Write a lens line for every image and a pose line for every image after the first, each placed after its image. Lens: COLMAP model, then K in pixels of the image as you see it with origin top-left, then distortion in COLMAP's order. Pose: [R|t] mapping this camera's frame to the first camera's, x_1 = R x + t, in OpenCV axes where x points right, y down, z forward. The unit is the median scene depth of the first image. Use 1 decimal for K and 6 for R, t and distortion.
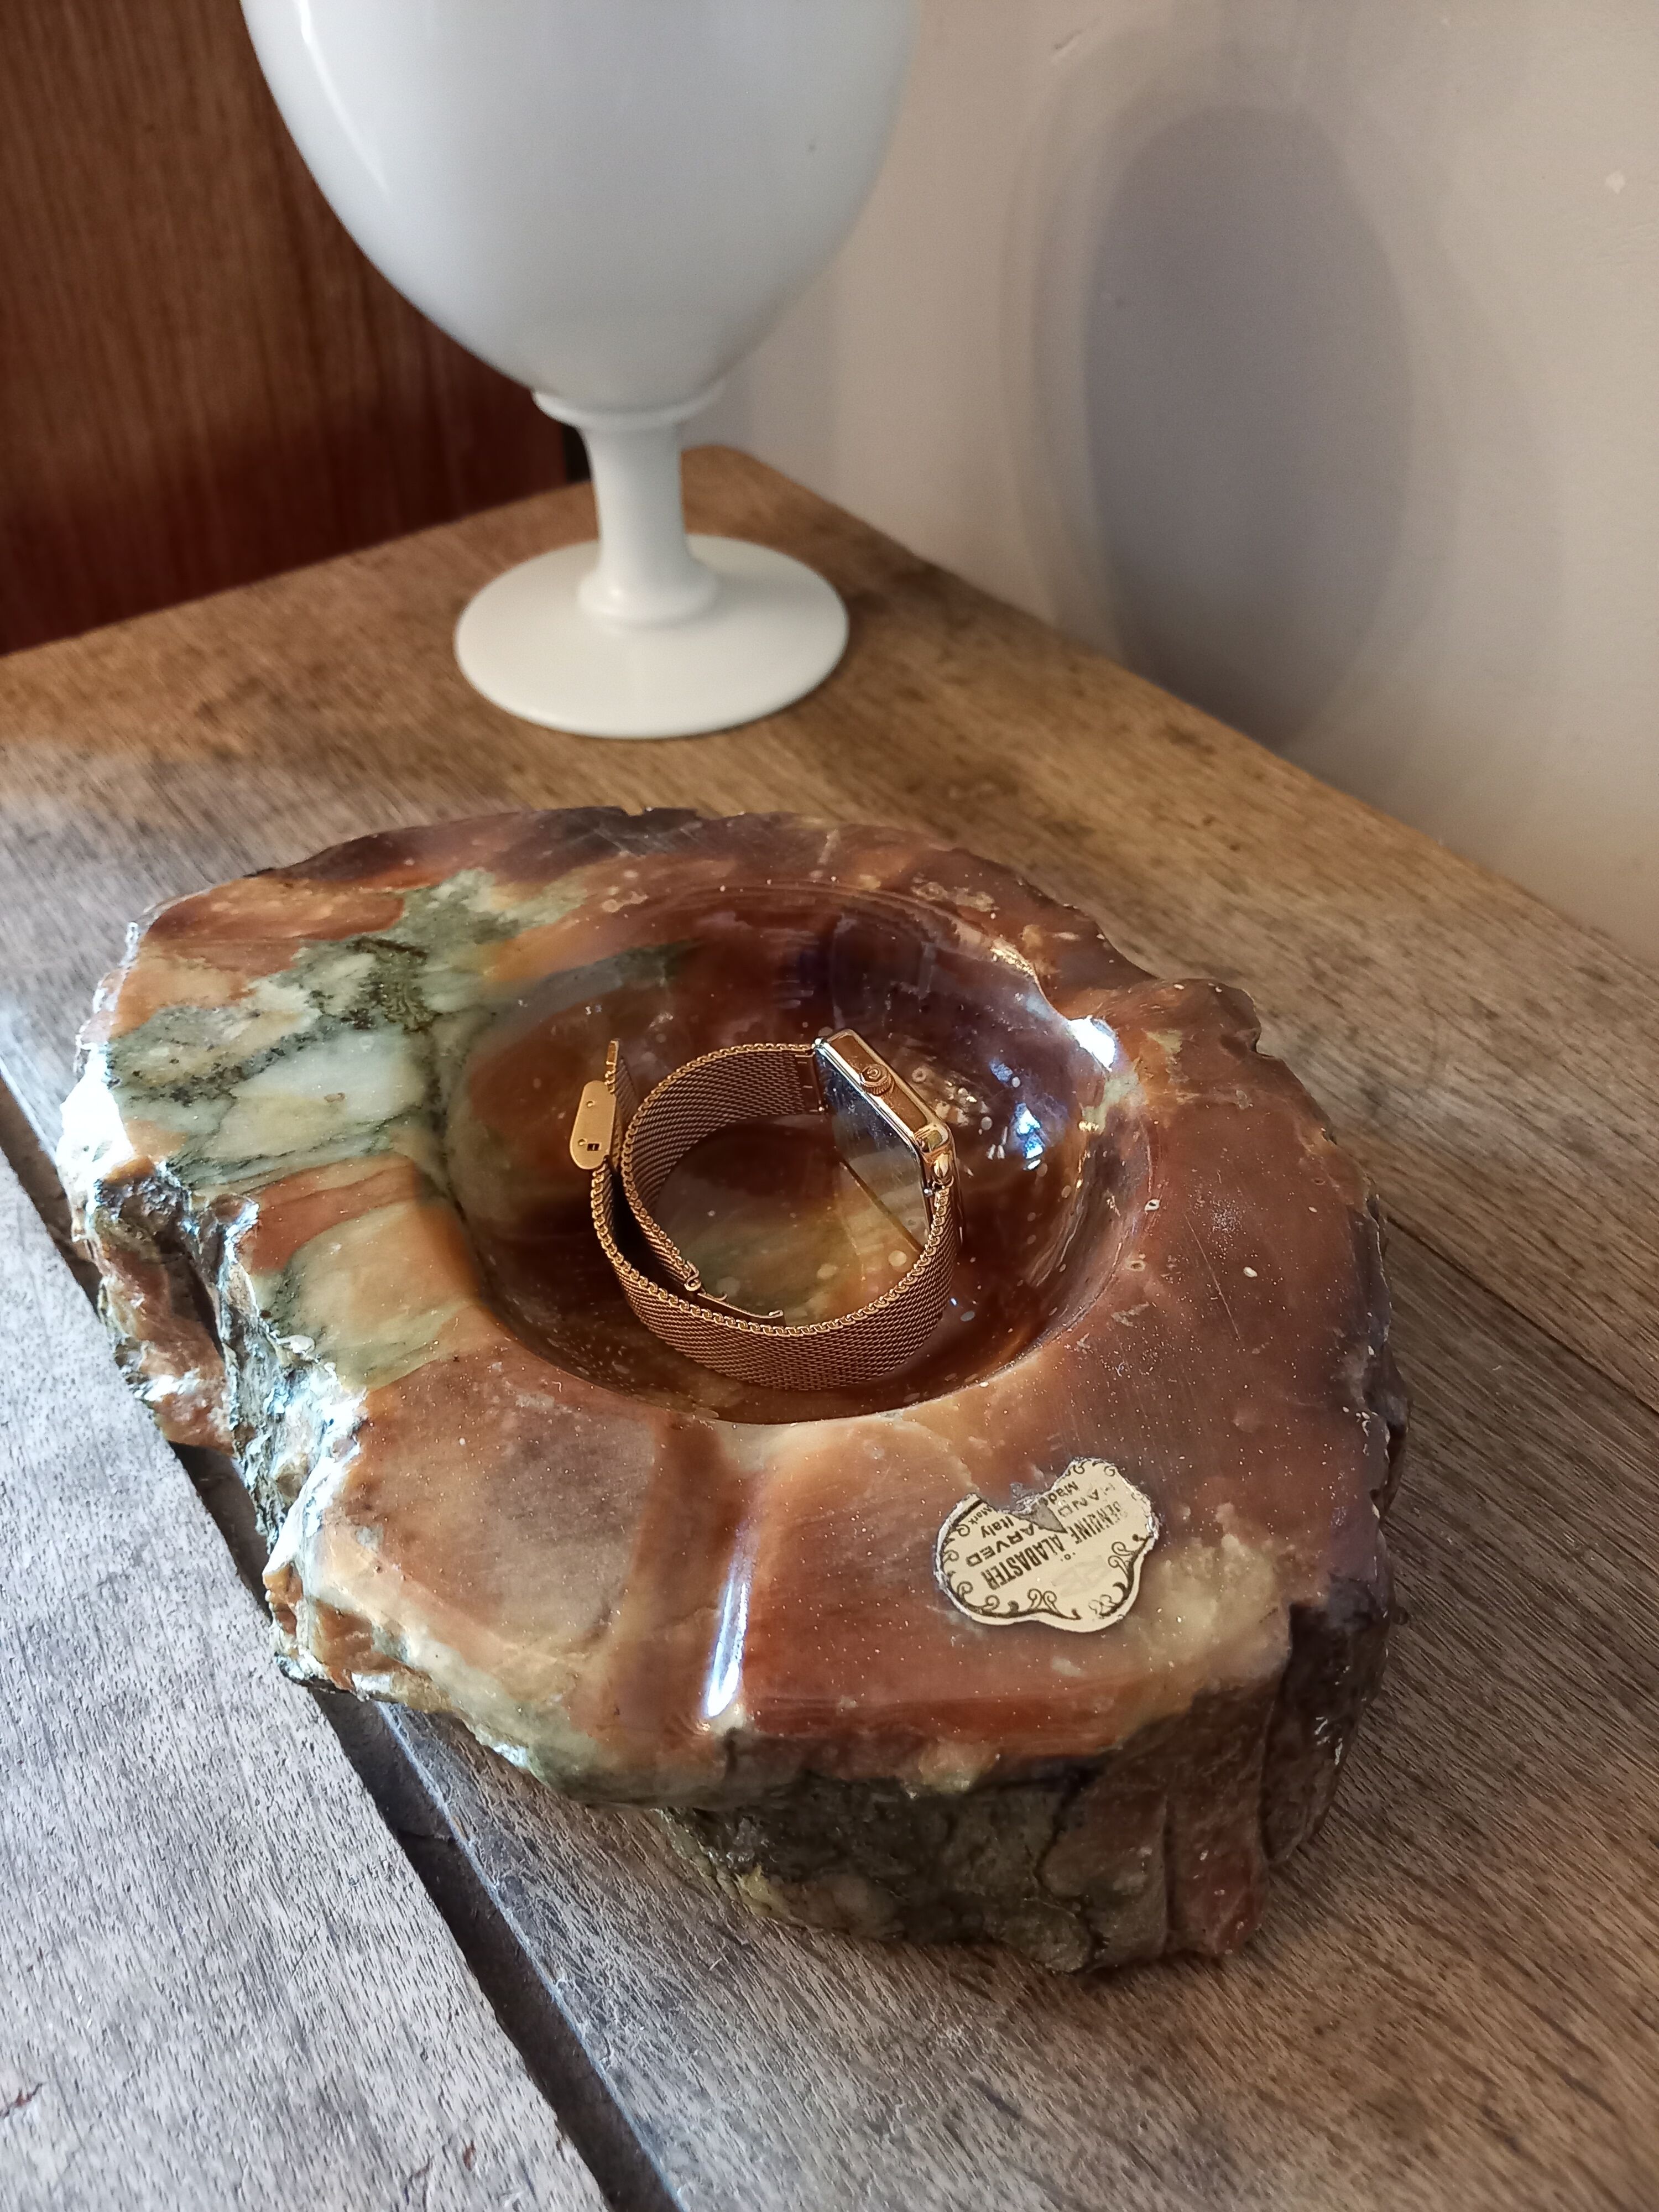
lens RADIAL K [[1680.1, 0, 839.1], [0, 1680.1, 1099.9], [0, 0, 1]] dist [0.095477, -0.175618]
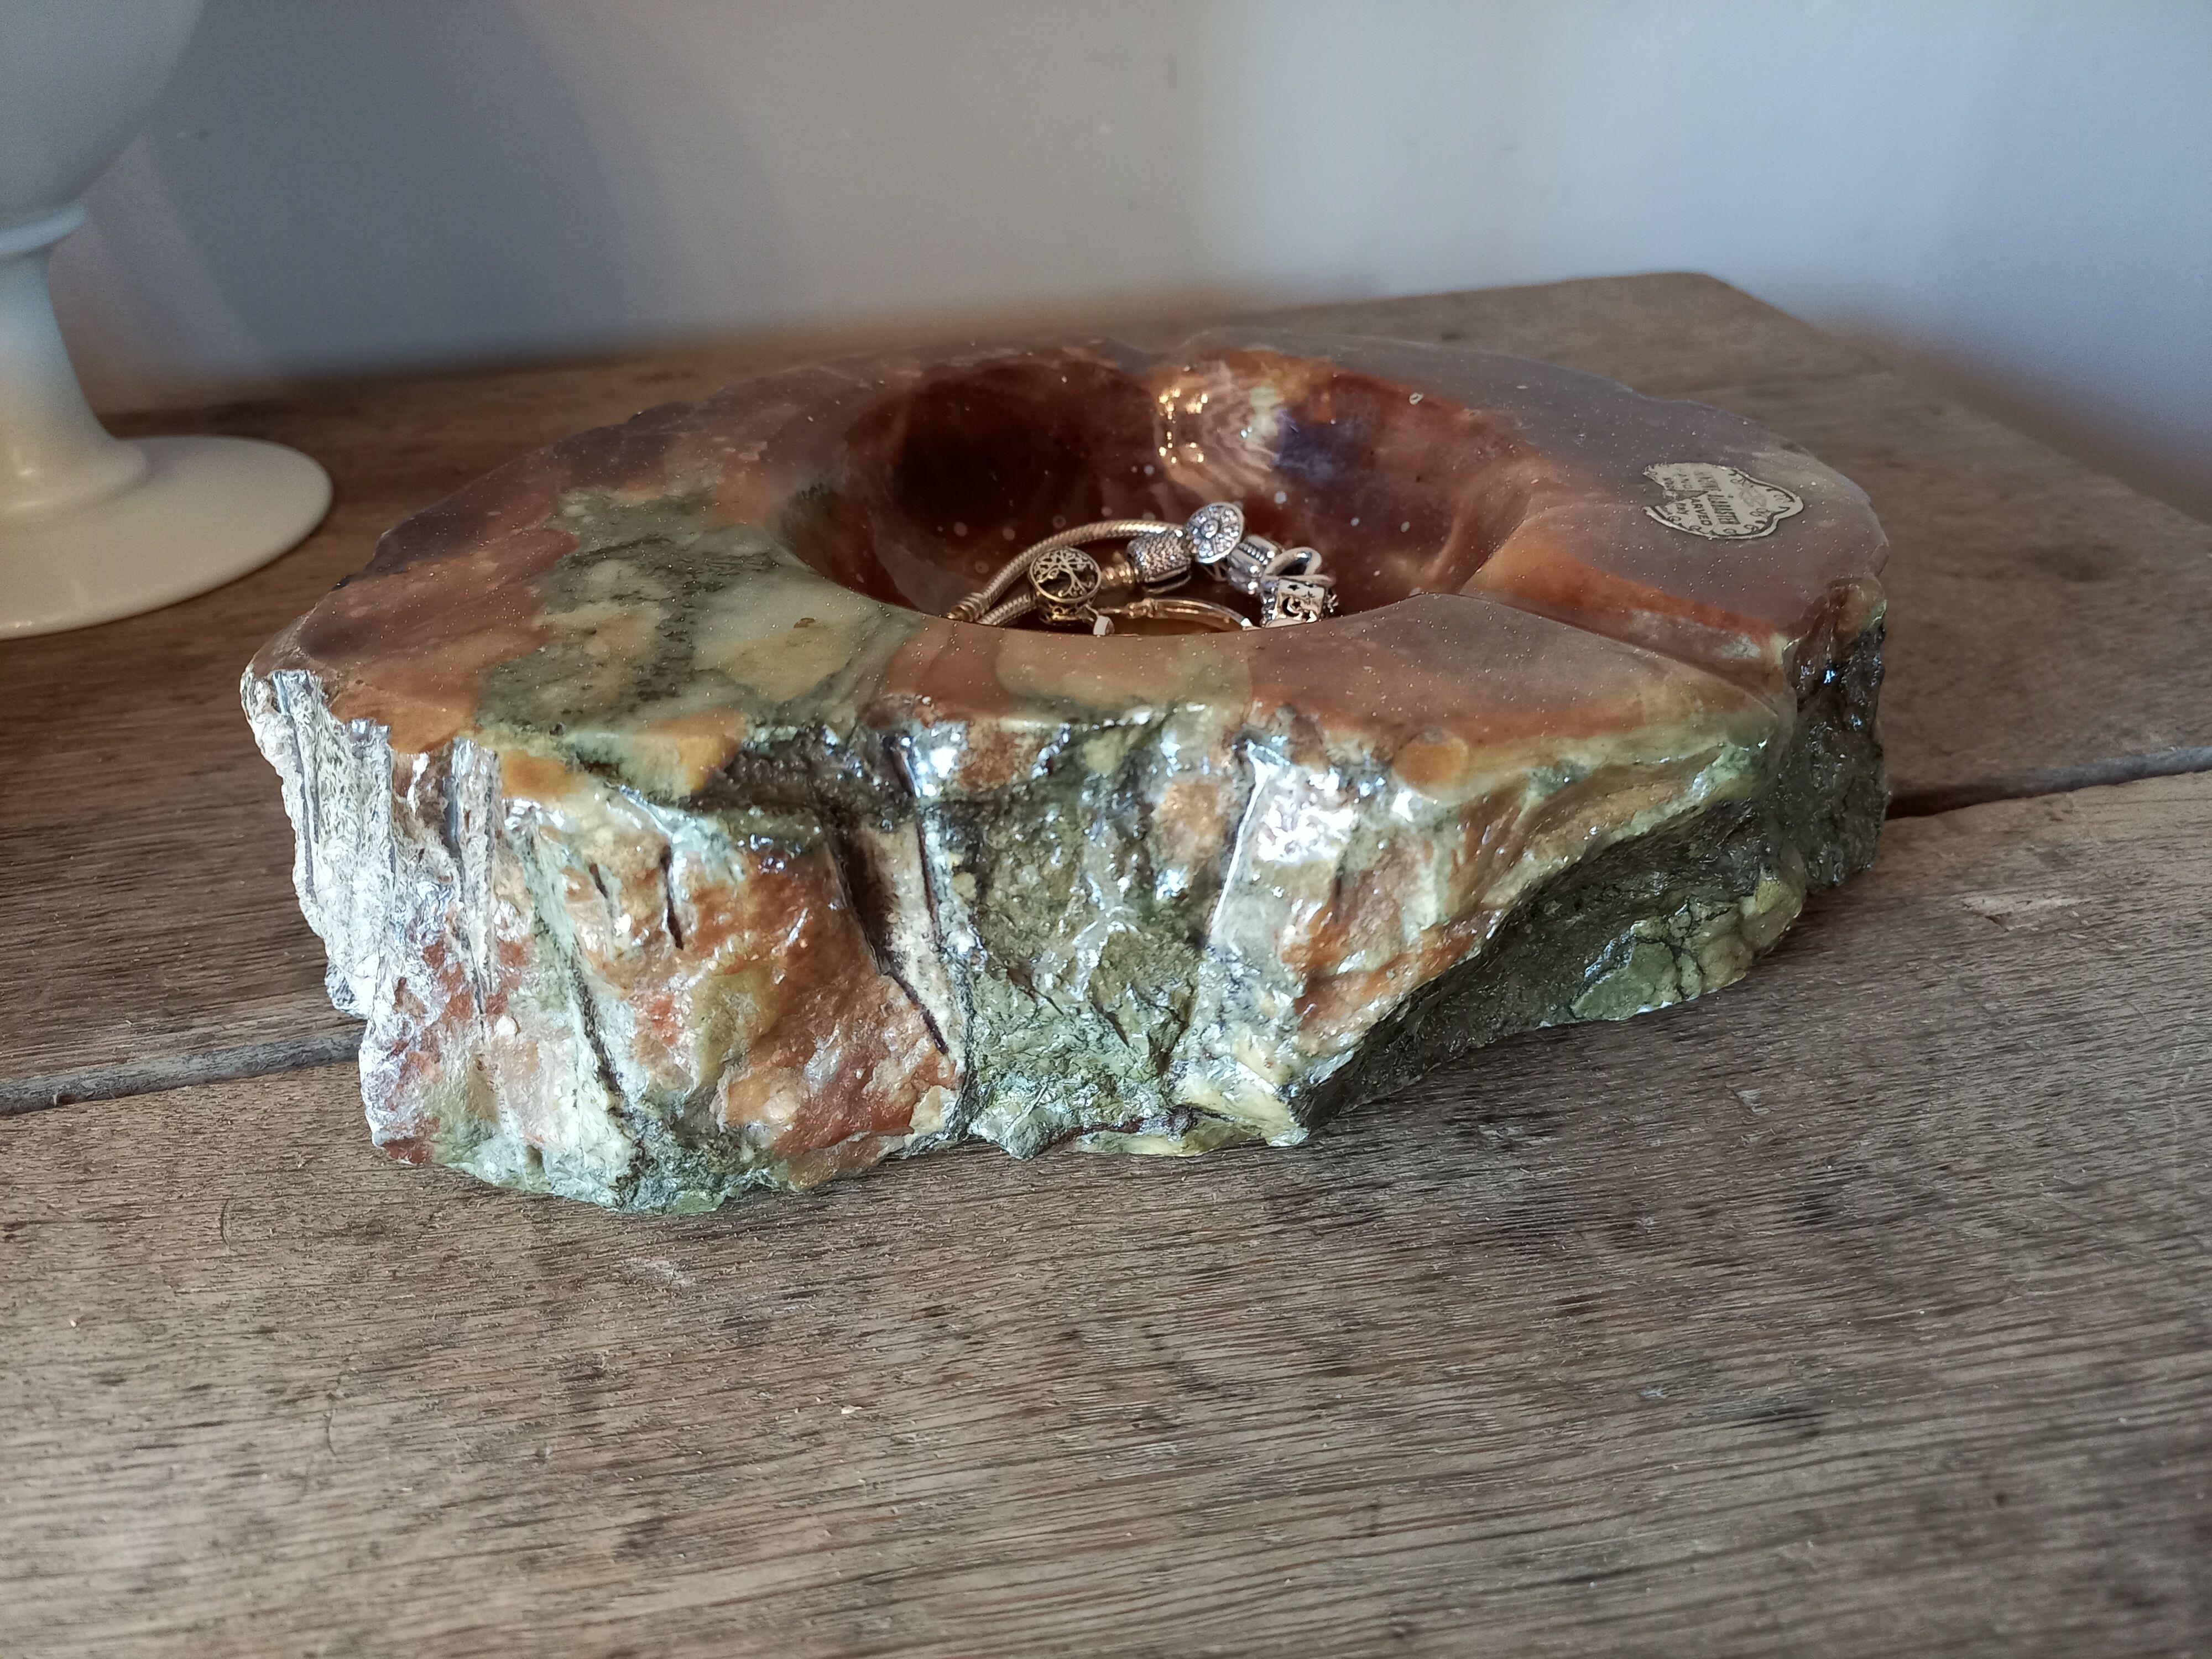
lens RADIAL K [[1689.4, 0, 1110.8], [0, 1689.4, 808.5], [0, 0, 1]] dist [0.099428, -0.169627]
pose [[0.588932, -0.438174, 0.679090, -0.866212], [0.575372, 0.817397, 0.028431, 0.142806], [-0.567544, 0.373986, 0.733504, 0.394267]]
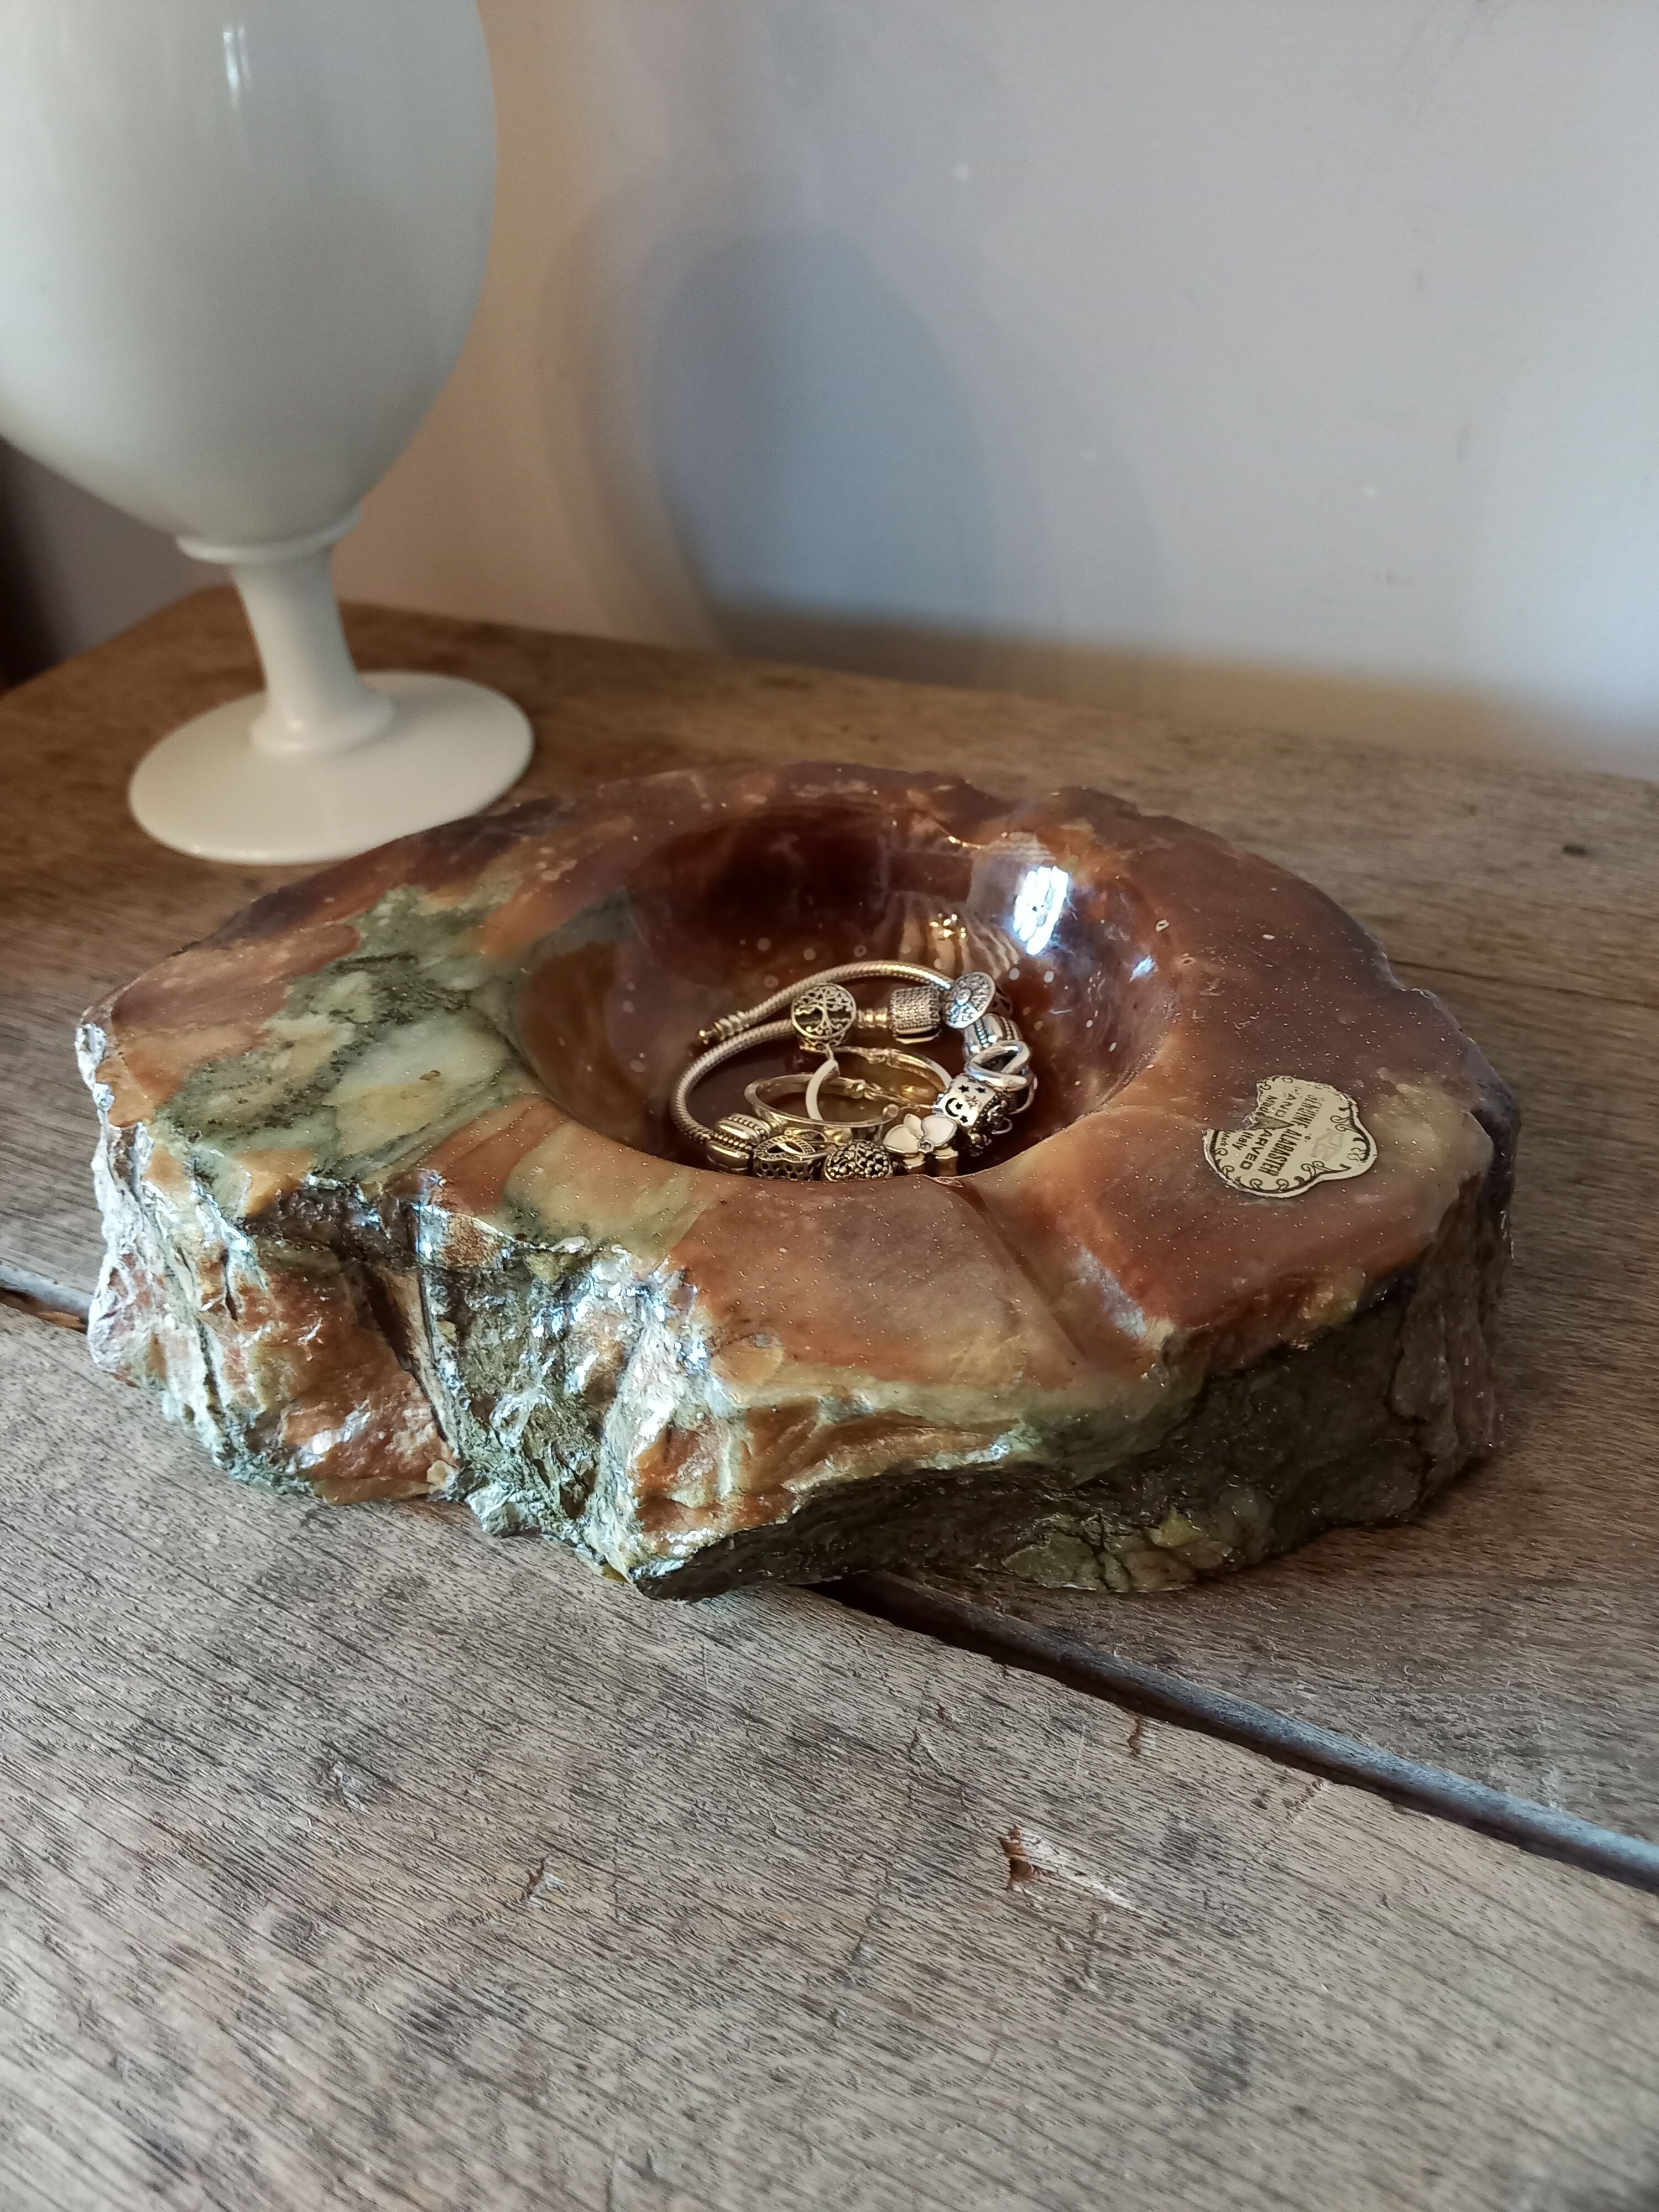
lens RADIAL K [[1689.4, 0, 834.6], [0, 1689.4, 1097.3], [0, 0, 1]] dist [0.099428, -0.169627]
pose [[0.882633, -0.314671, 0.349201, -0.480470], [0.355980, 0.932605, -0.059382, 0.168979], [-0.306981, 0.176721, 0.935164, -0.009134]]
